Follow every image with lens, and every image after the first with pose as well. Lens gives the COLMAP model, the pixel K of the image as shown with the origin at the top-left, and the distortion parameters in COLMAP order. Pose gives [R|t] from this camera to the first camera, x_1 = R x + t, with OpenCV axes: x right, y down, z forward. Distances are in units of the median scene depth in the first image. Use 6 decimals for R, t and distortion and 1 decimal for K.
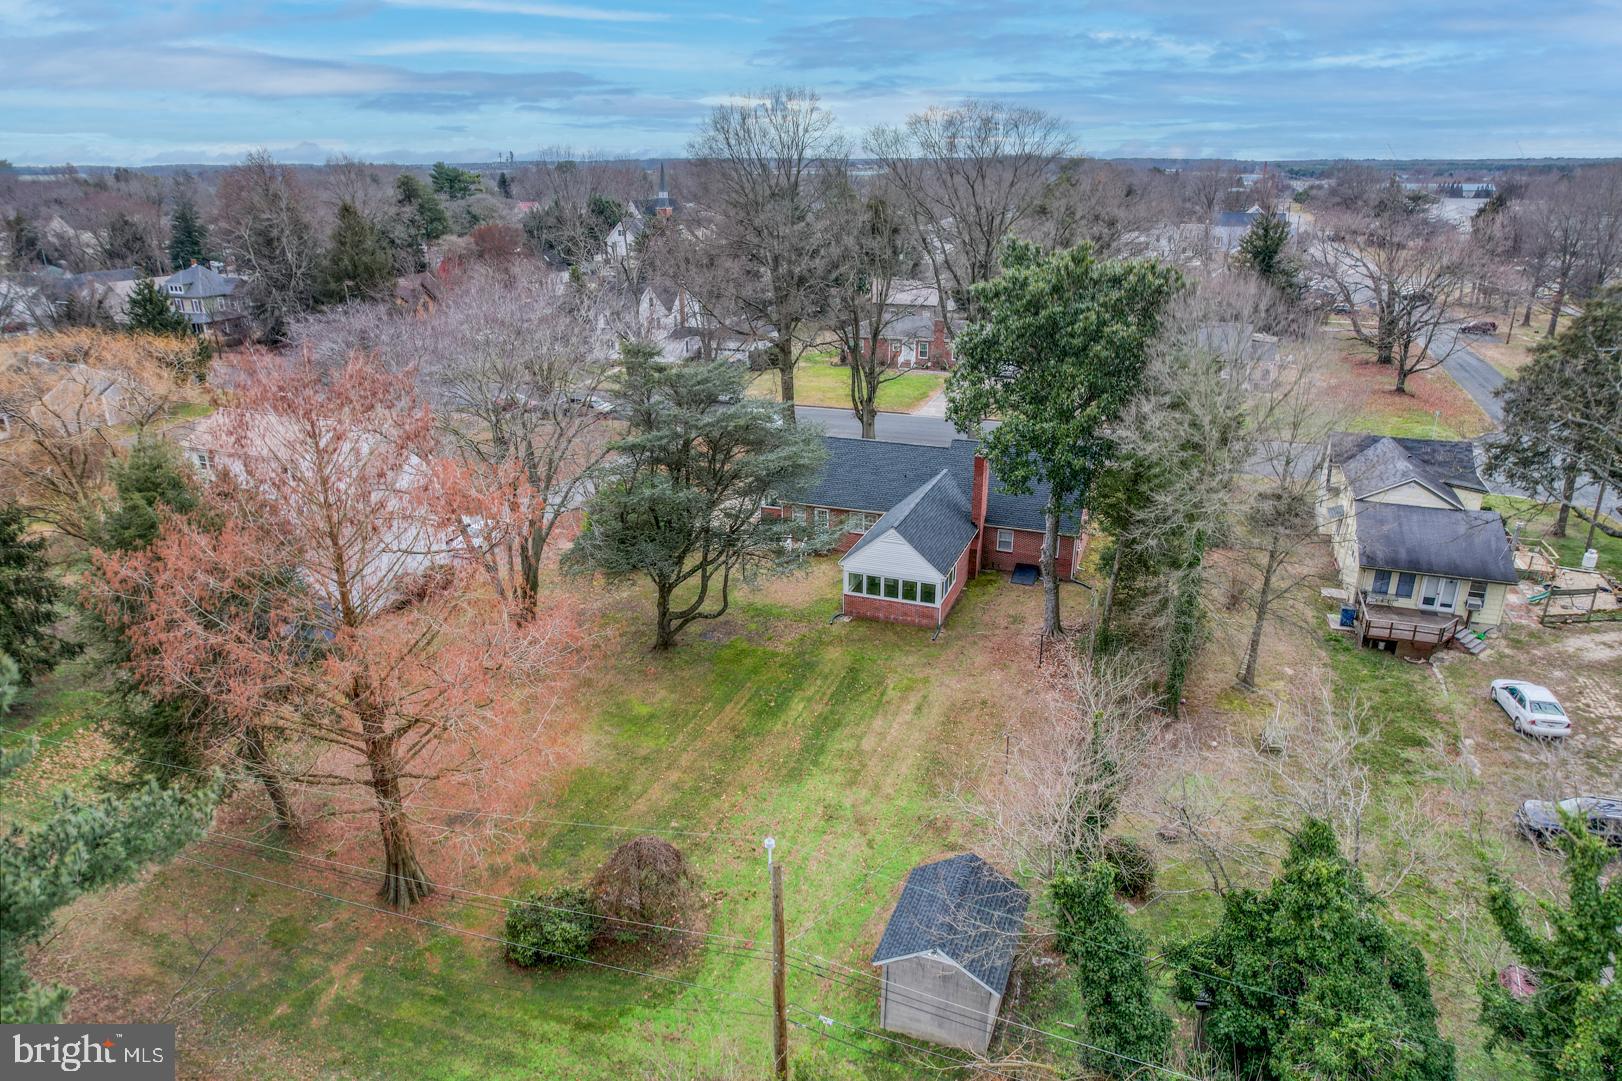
lens RADIAL K [[1012.0, 0, 823.4], [0, 1012.0, 538.6], [0, 0, 1]] dist [0.000211, 0.003107]
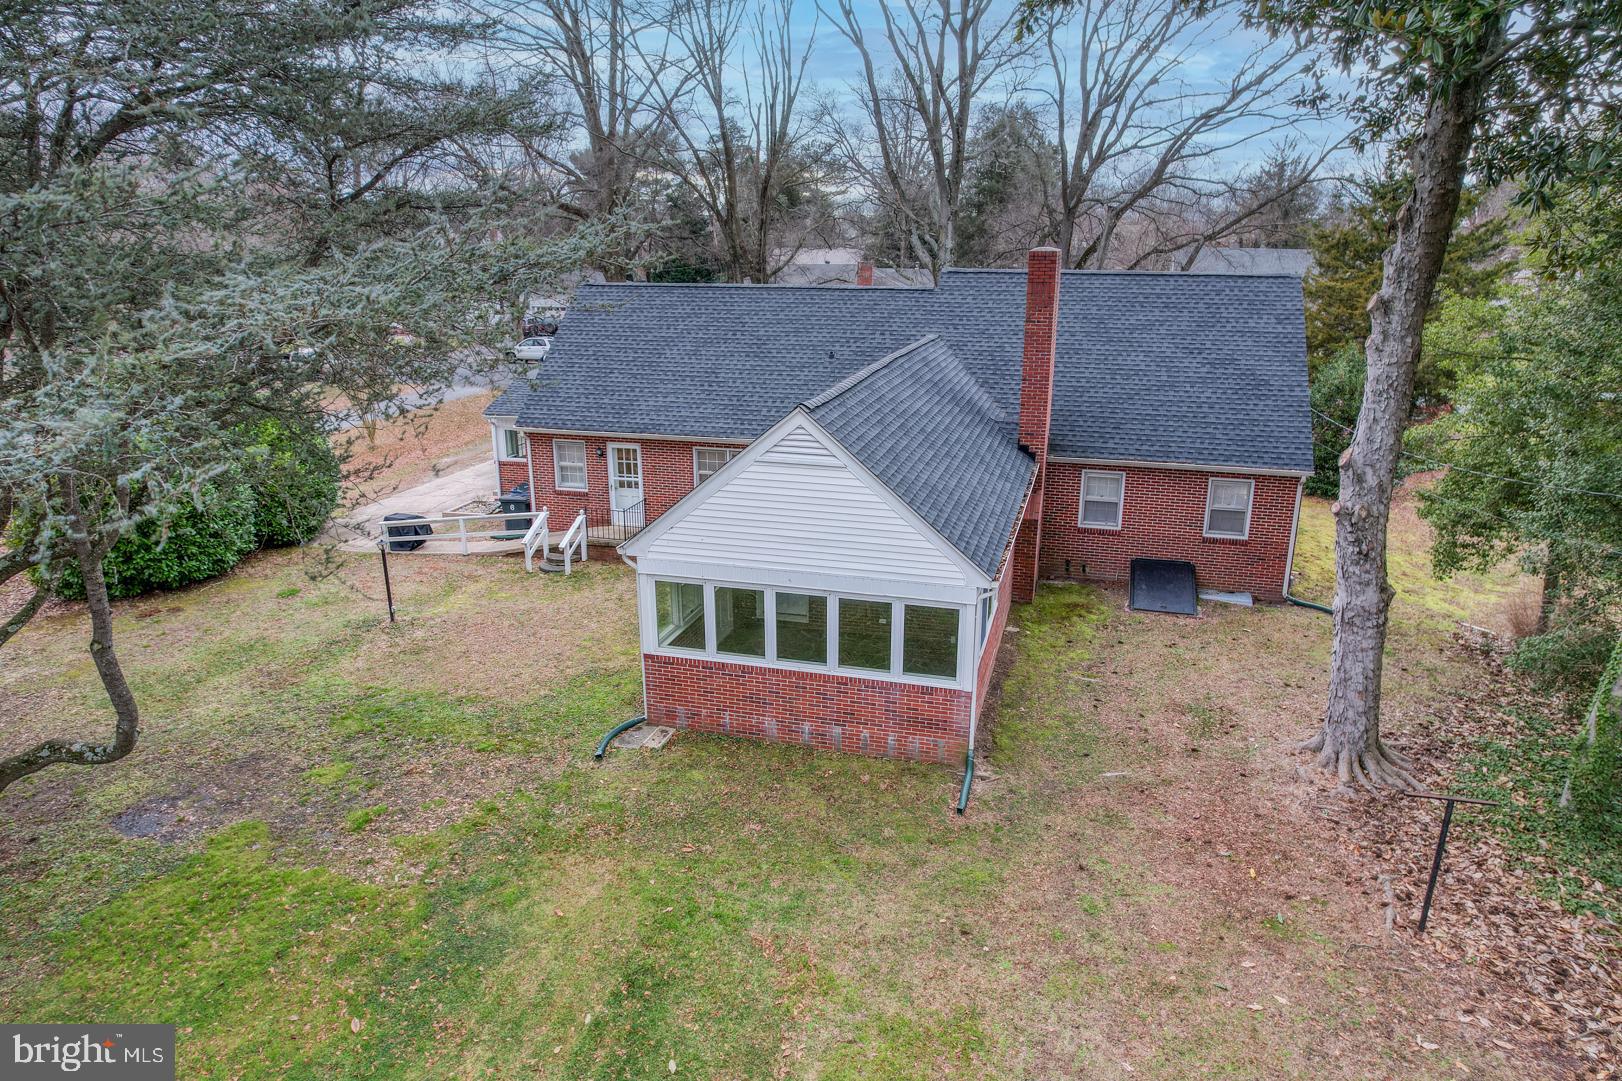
lens RADIAL K [[1012.0, 0, 813.5], [0, 1012.0, 541.8], [0, 0, 1]] dist [0.000211, 0.003107]
pose [[0.996412, -0.021417, 0.081879, 0.047731], [0.026612, 0.997666, -0.062887, 0.042961], [-0.080341, 0.064840, 0.994656, 0.714459]]
